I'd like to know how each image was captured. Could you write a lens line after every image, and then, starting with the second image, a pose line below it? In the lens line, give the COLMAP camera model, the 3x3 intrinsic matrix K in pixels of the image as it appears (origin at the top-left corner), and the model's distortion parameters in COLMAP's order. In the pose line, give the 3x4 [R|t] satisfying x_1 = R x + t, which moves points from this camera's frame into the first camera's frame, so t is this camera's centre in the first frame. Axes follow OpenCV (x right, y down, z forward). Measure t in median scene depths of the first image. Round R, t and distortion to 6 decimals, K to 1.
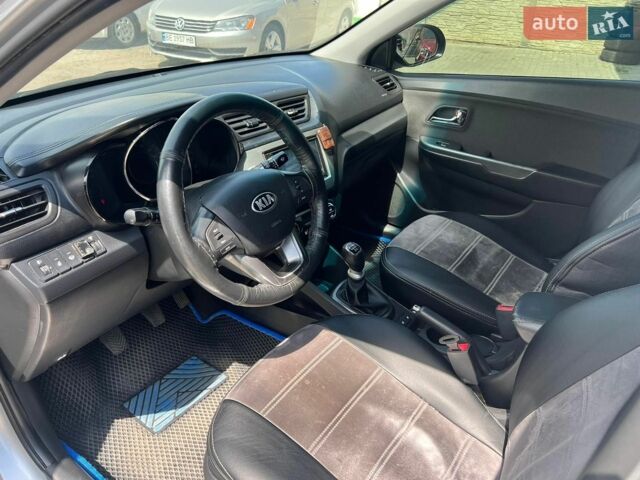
lens RADIAL K [[483.4, 0, 323.5], [0, 483.4, 239.1], [0, 0, 1]] dist [0.046318, -0.051013]
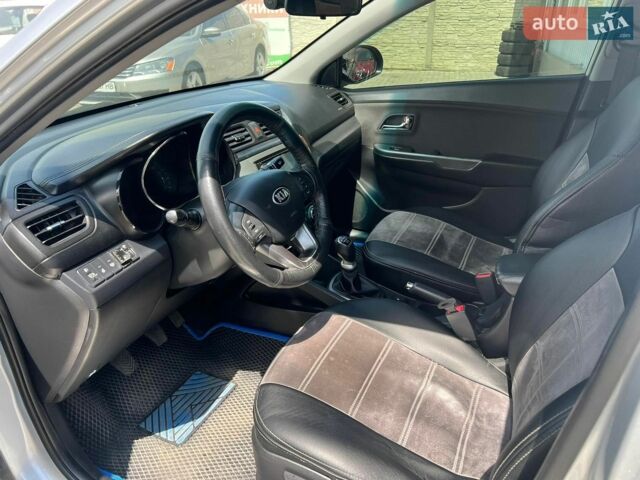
lens RADIAL K [[483.4, 0, 323.5], [0, 483.4, 239.1], [0, 0, 1]] dist [0.046318, -0.051013]
pose [[0.982279, -0.123828, 0.140692, -0.155335], [0.132746, 0.989576, -0.055843, 0.077742], [-0.132311, 0.073530, 0.988477, -0.087223]]
